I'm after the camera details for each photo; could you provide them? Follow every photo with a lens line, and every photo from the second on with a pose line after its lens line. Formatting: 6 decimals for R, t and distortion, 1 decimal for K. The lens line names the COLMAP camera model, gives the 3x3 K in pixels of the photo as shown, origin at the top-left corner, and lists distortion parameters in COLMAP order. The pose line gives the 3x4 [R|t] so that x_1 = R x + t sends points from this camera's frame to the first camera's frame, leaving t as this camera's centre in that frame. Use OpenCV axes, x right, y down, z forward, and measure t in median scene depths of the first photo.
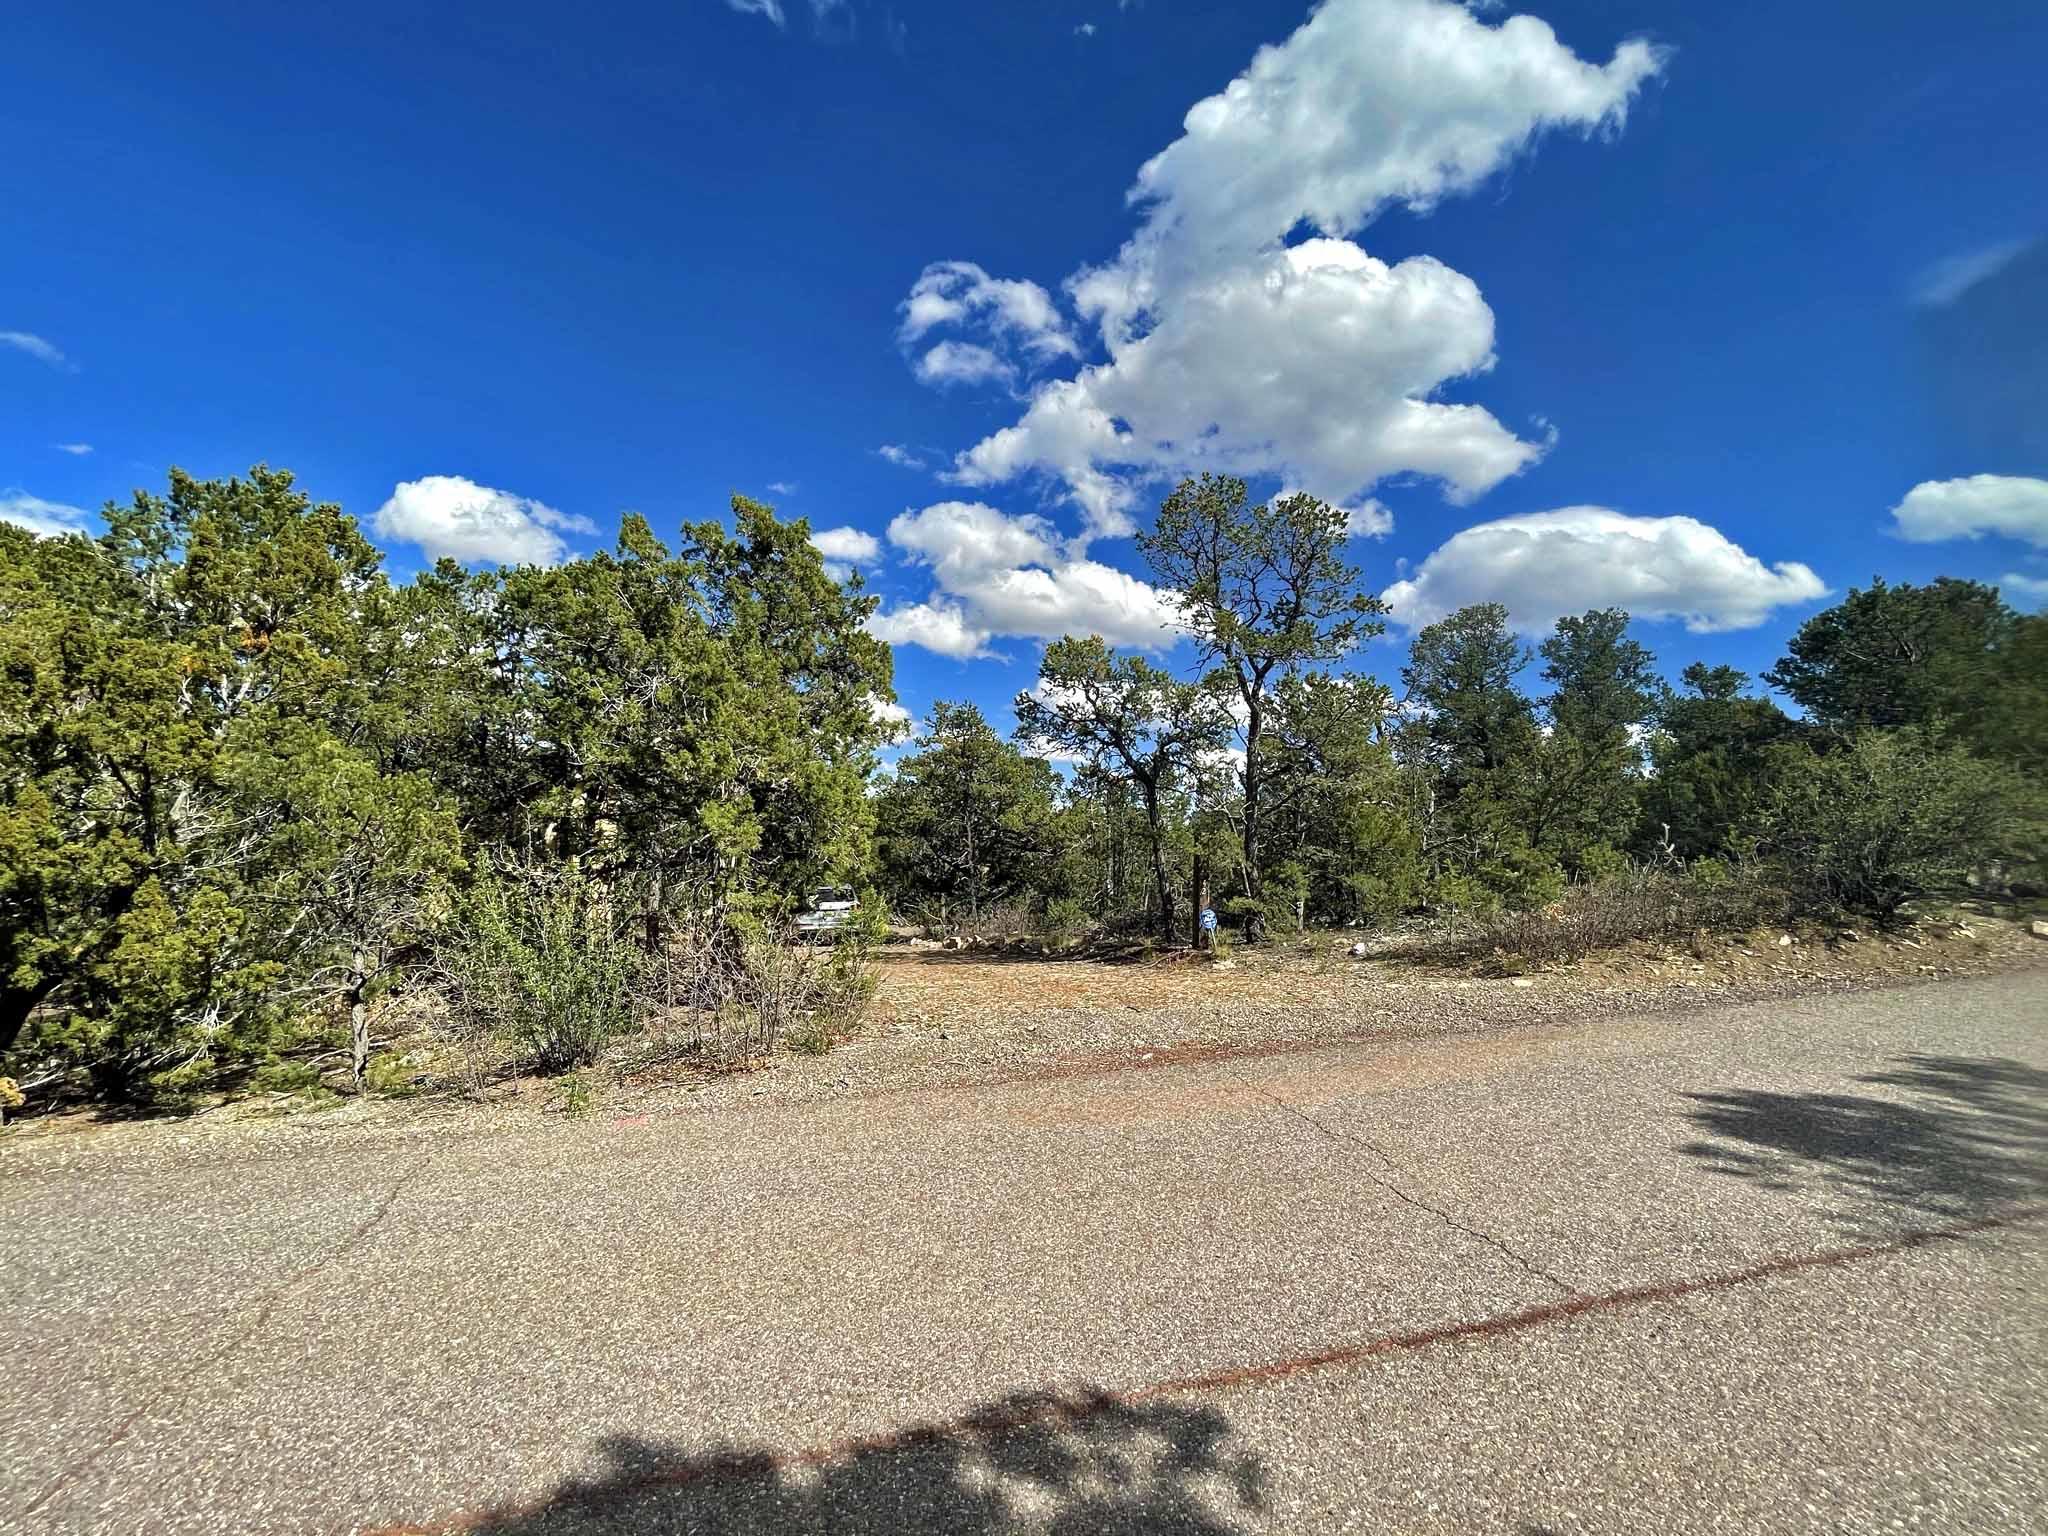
lens RADIAL K [[840.1, 0, 1017.3], [0, 840.1, 775.5], [0, 0, 1]] dist [-0.000446, 0.001823]
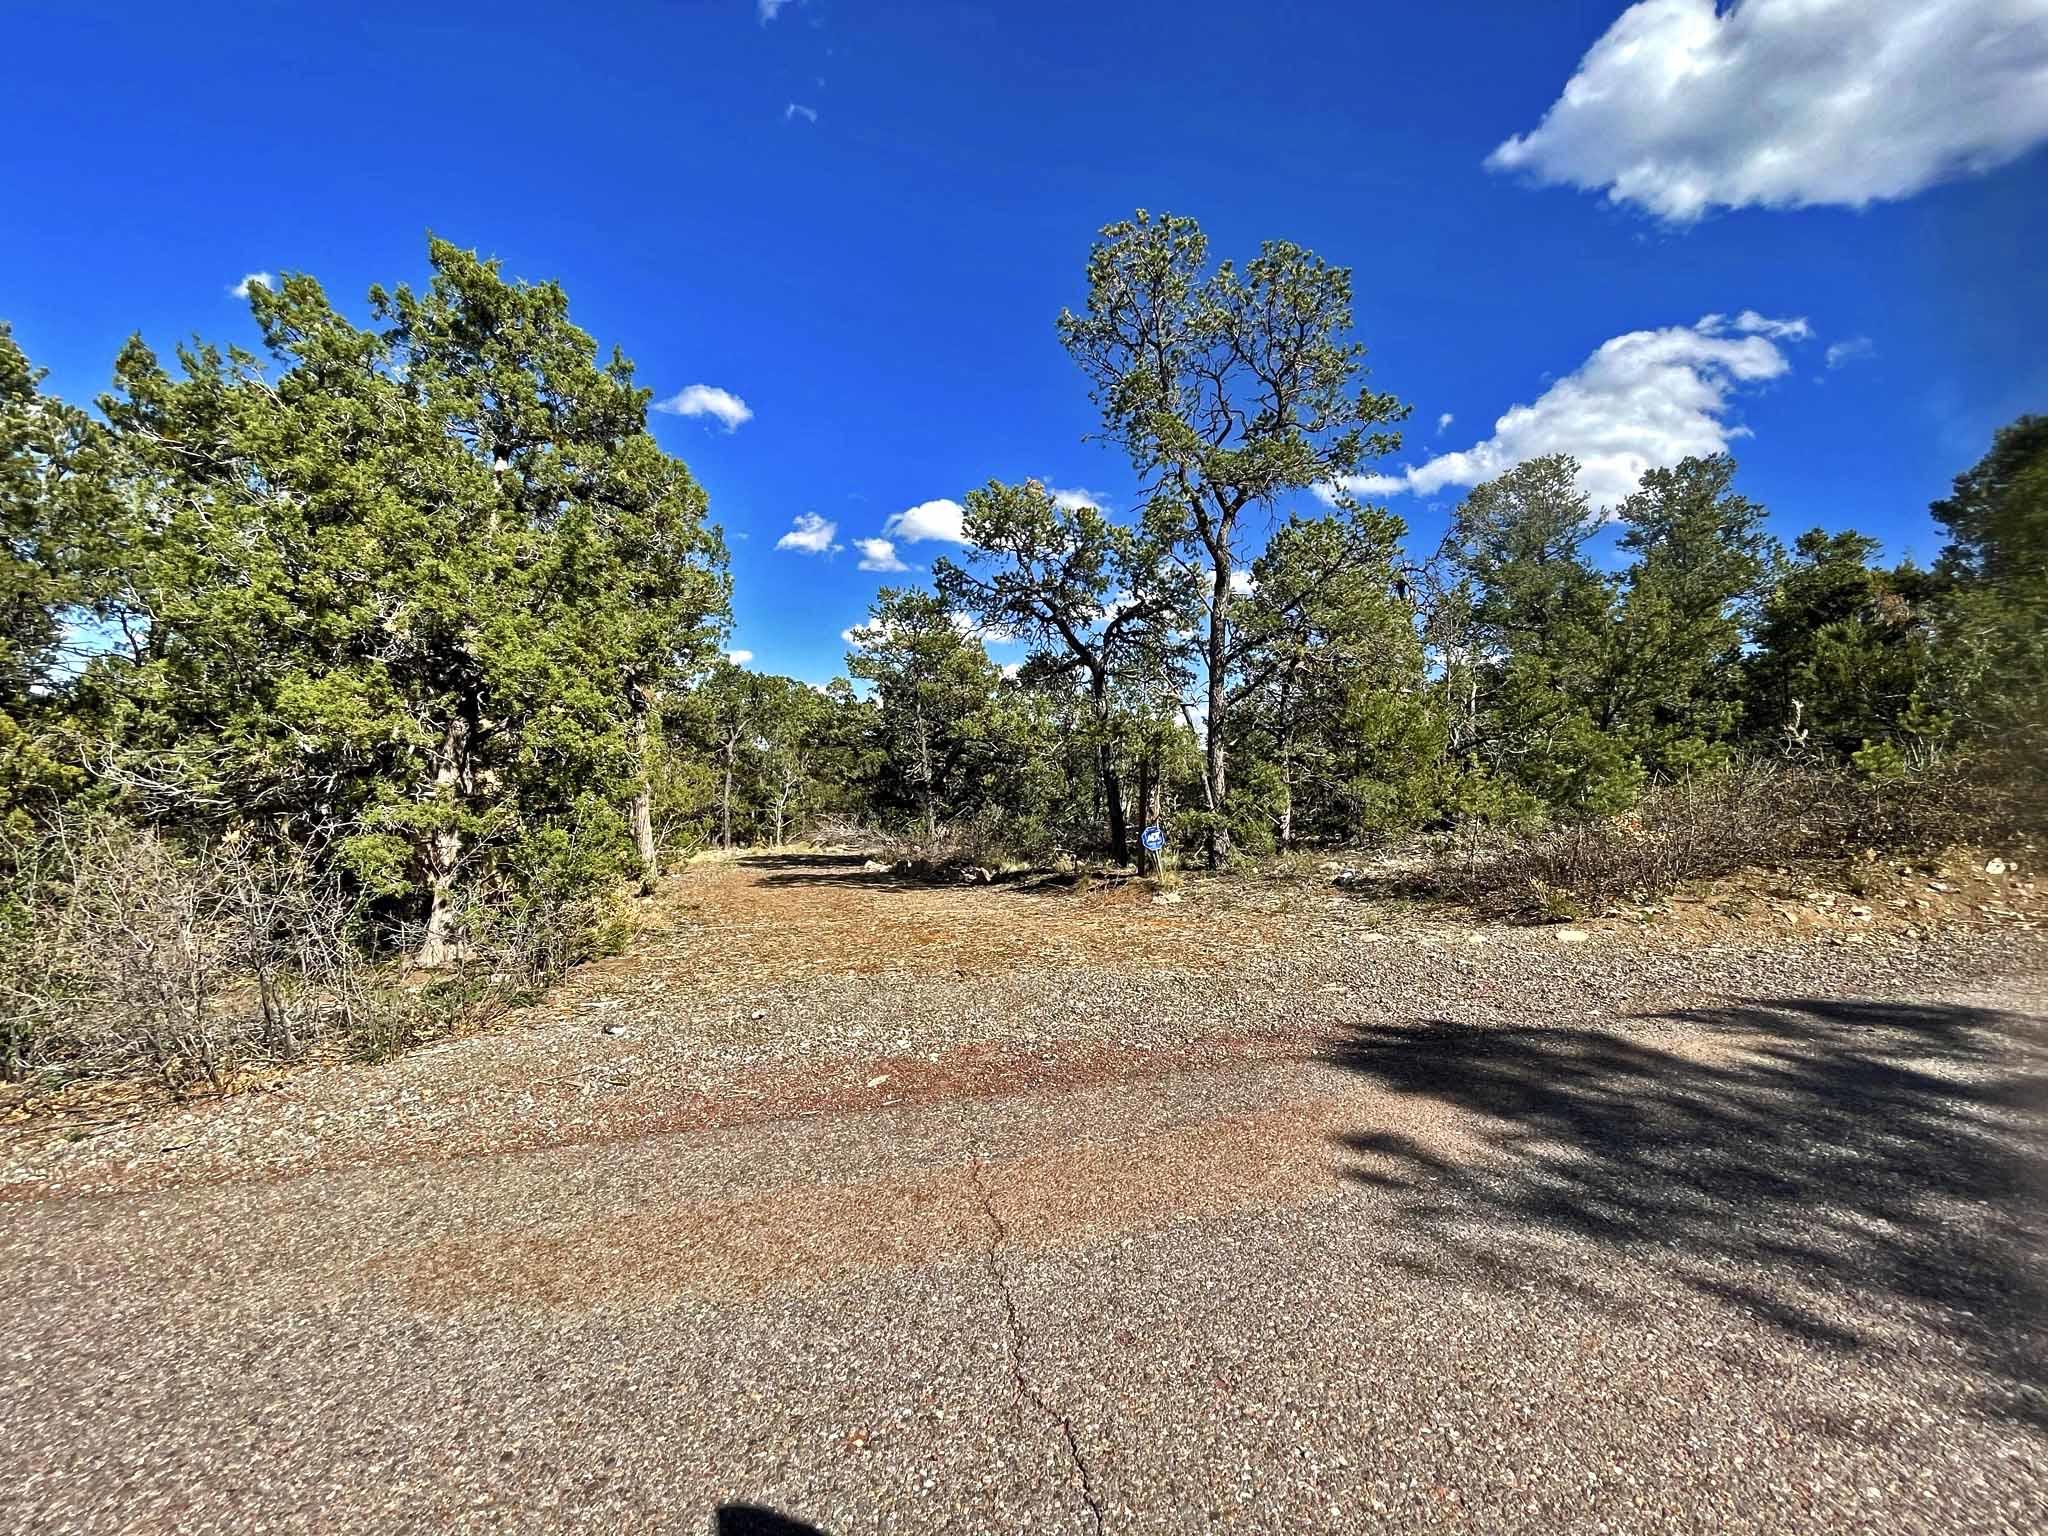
lens RADIAL K [[840.1, 0, 1016.5], [0, 840.1, 773.9], [0, 0, 1]] dist [-0.000446, 0.001823]
pose [[0.998402, -0.010276, -0.055562, 0.139661], [0.015375, 0.995626, 0.092154, 0.038299], [0.054372, -0.092861, 0.994193, 0.228012]]
